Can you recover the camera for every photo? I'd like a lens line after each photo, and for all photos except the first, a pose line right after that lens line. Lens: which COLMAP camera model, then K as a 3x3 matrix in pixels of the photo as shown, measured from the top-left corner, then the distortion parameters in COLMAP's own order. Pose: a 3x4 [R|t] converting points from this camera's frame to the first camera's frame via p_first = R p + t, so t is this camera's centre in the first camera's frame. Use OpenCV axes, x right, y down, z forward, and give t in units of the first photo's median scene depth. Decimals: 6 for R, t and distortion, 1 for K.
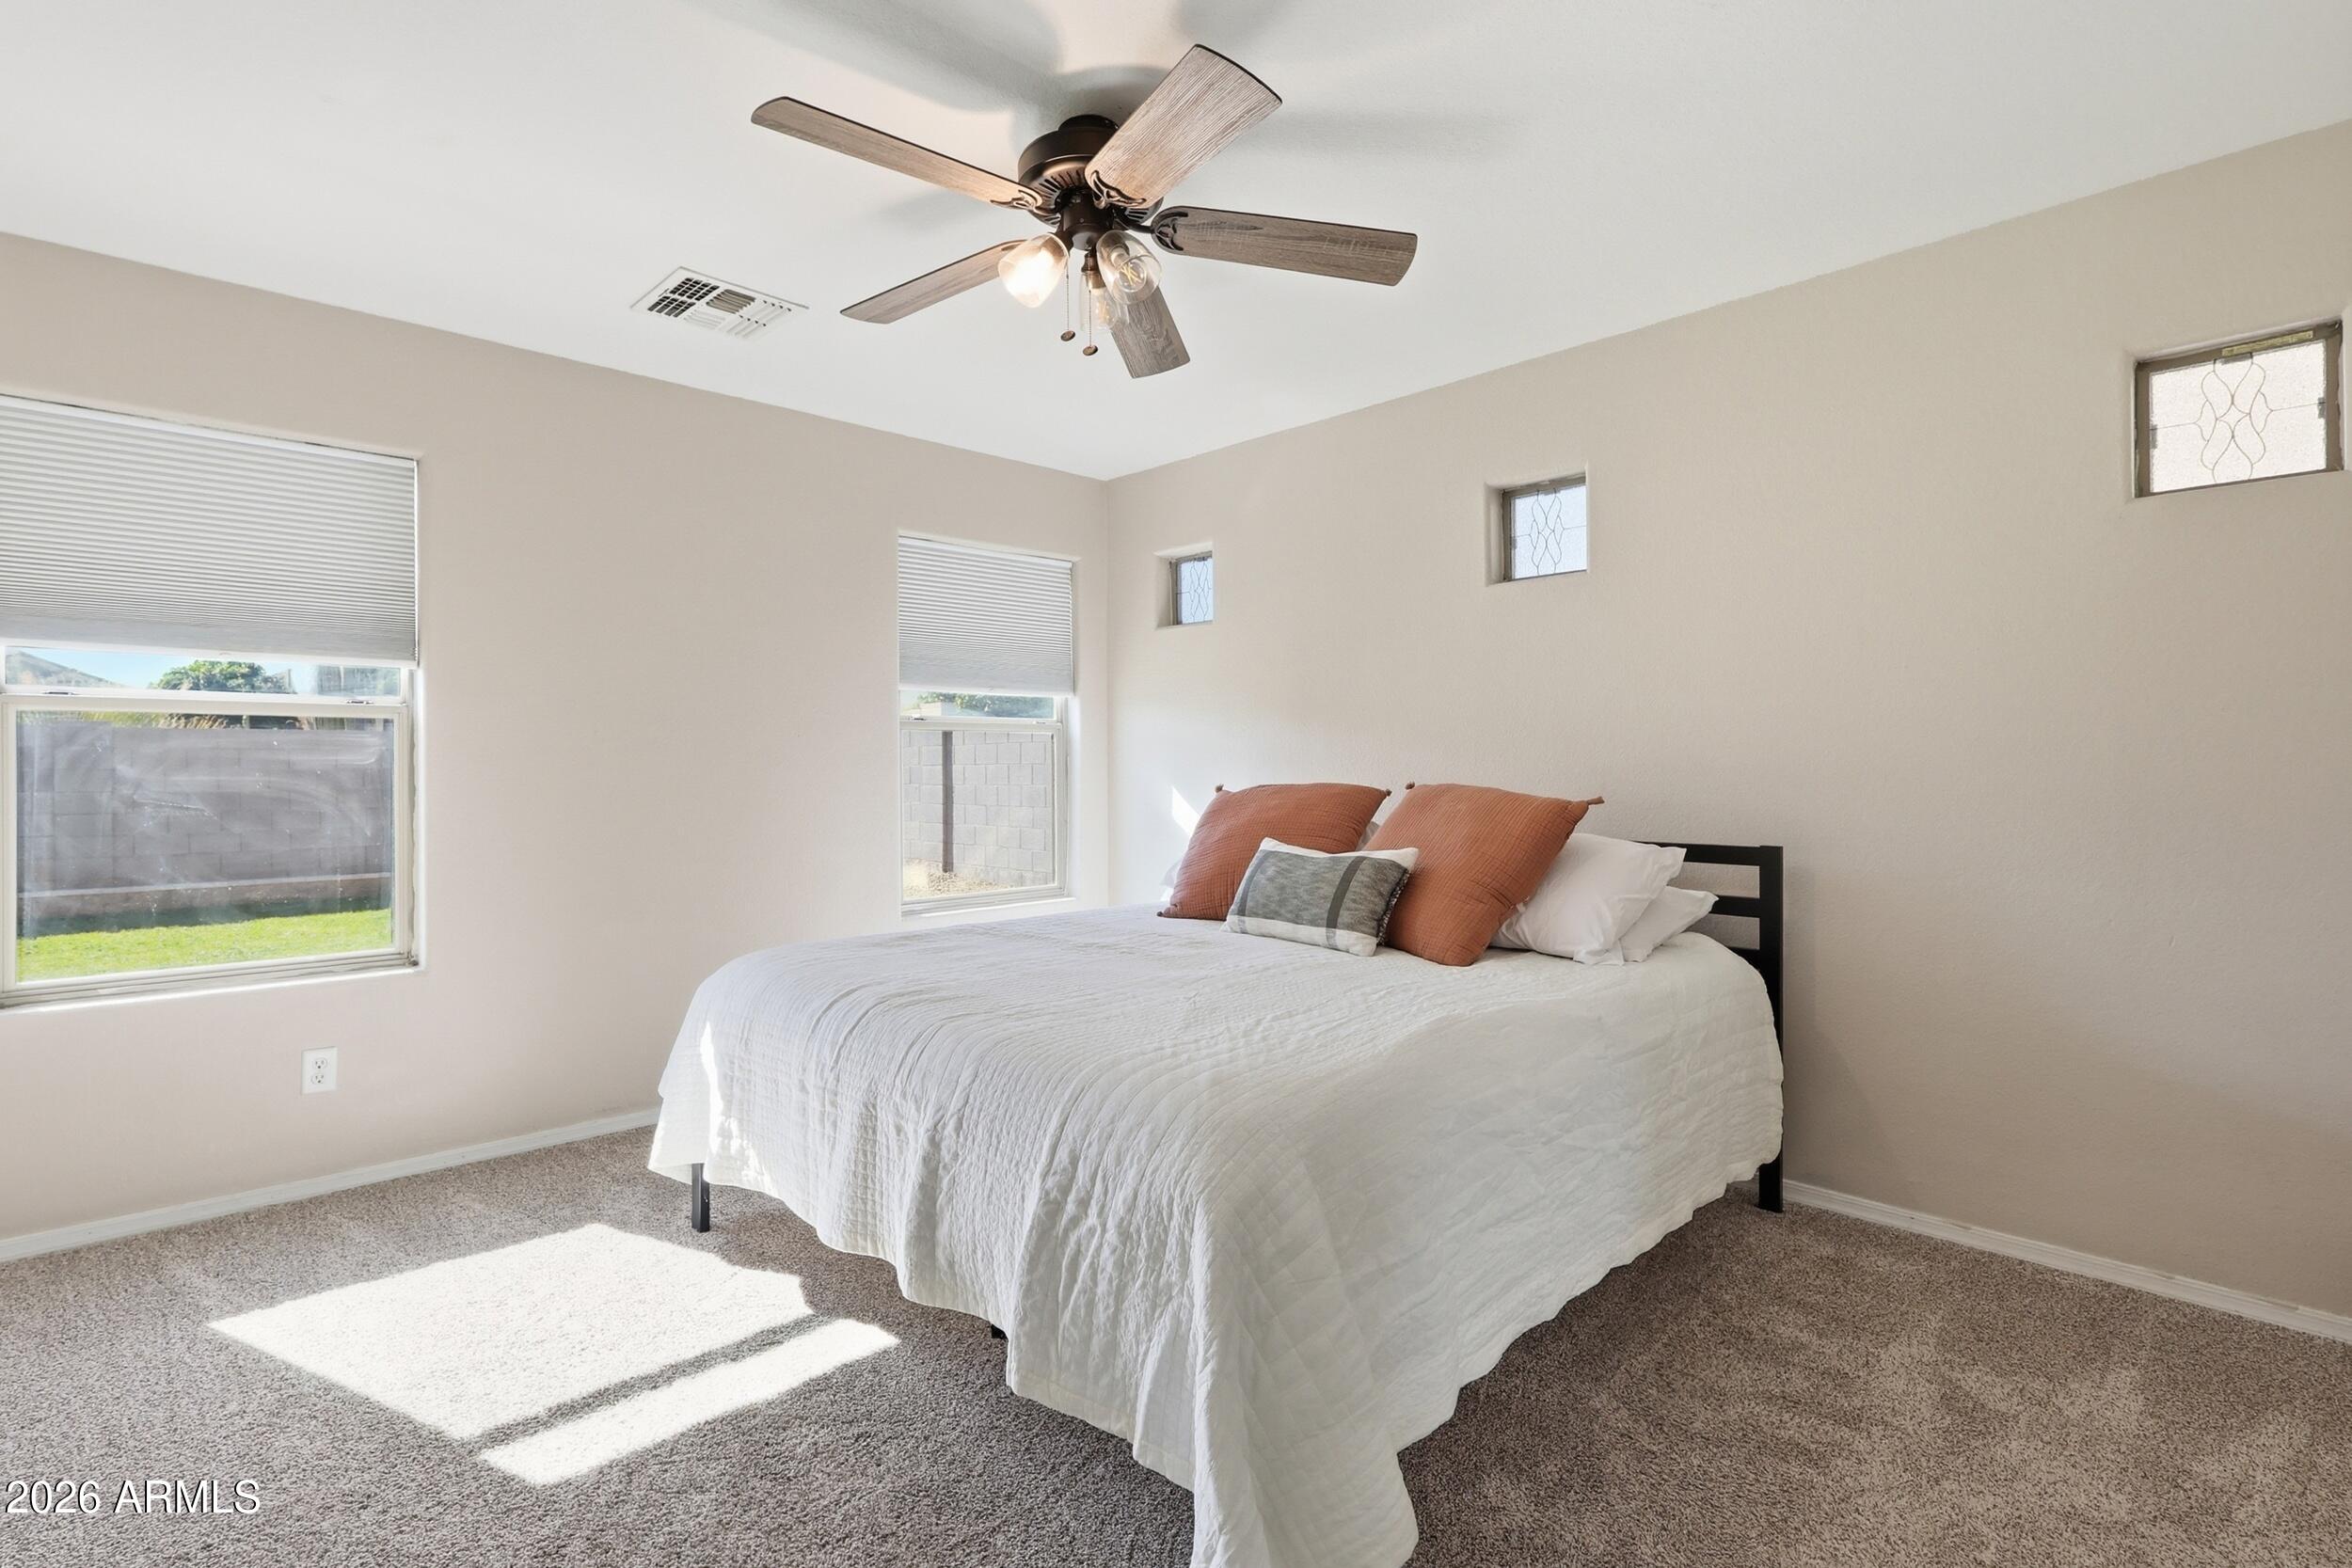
lens RADIAL K [[1094.2, 0, 1151.8], [0, 1094.2, 771.6], [0, 0, 1]] dist [-0.001174, -0.000930]
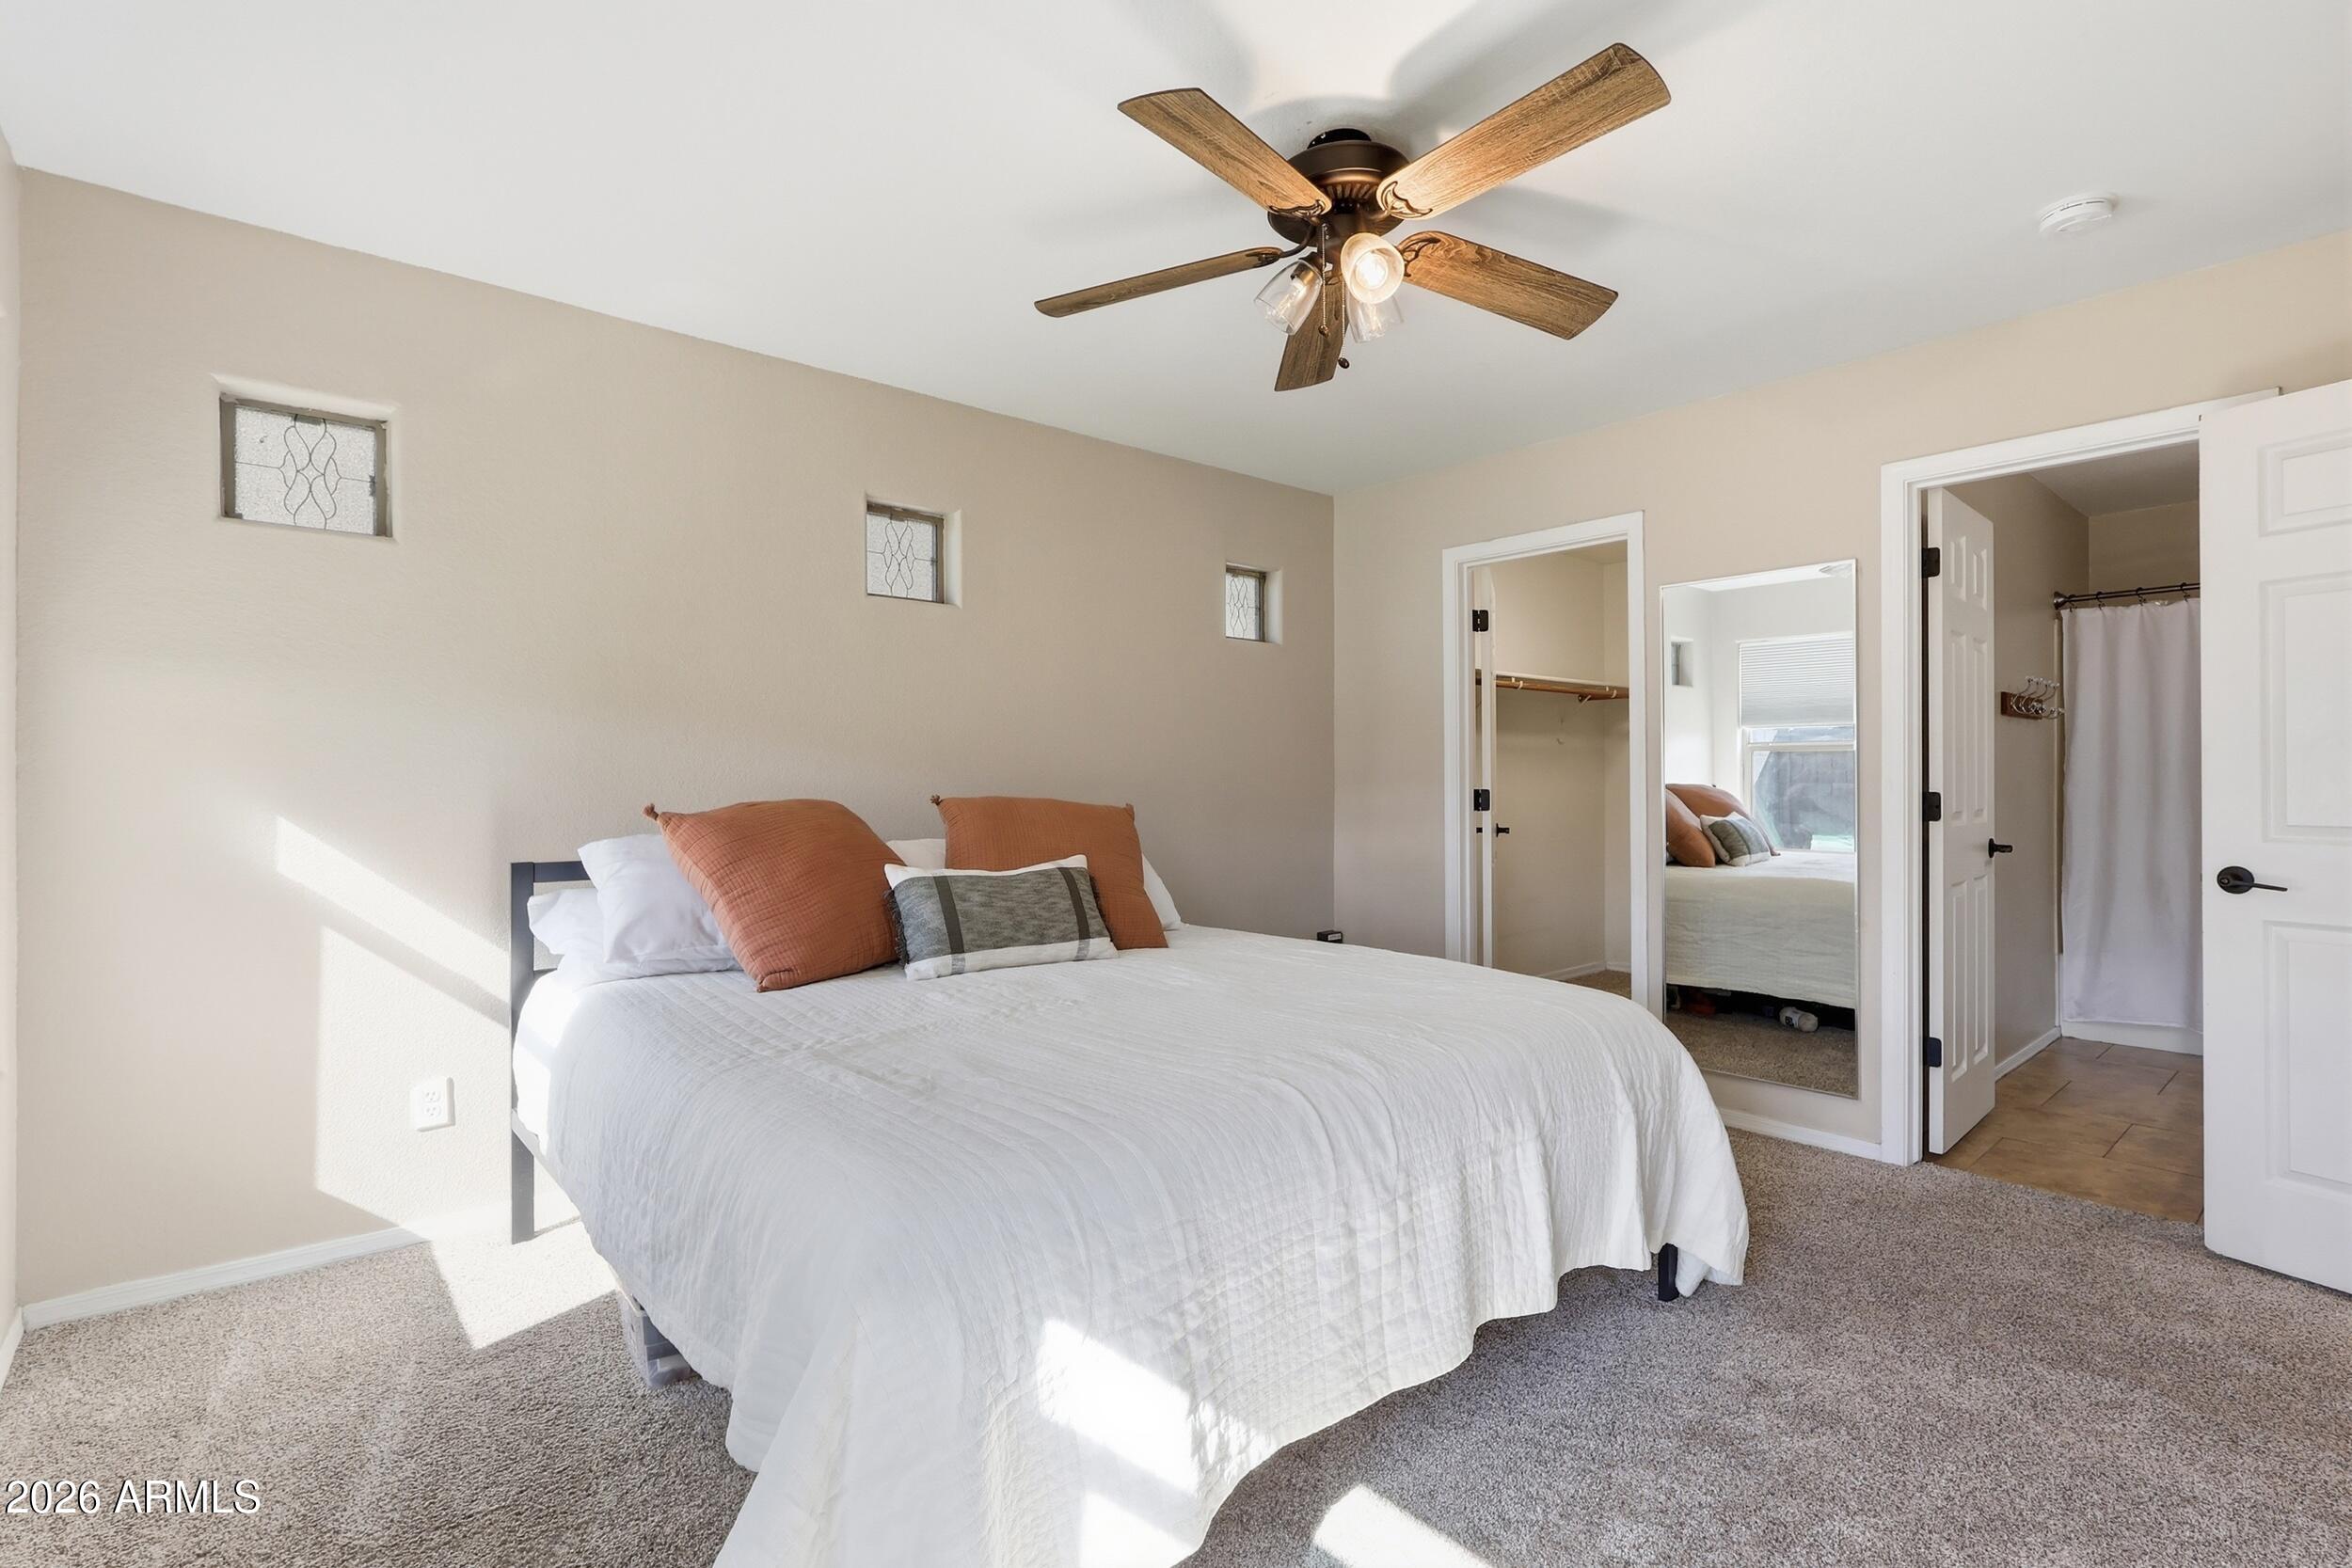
lens RADIAL K [[1094.2, 0, 1152.6], [0, 1094.2, 785.9], [0, 0, 1]] dist [-0.001174, -0.000930]
pose [[0.045486, -0.001123, 0.998964, -0.720982], [0.010073, 0.999949, 0.000665, 0.002234], [-0.998914, 0.010033, 0.045495, 0.766851]]
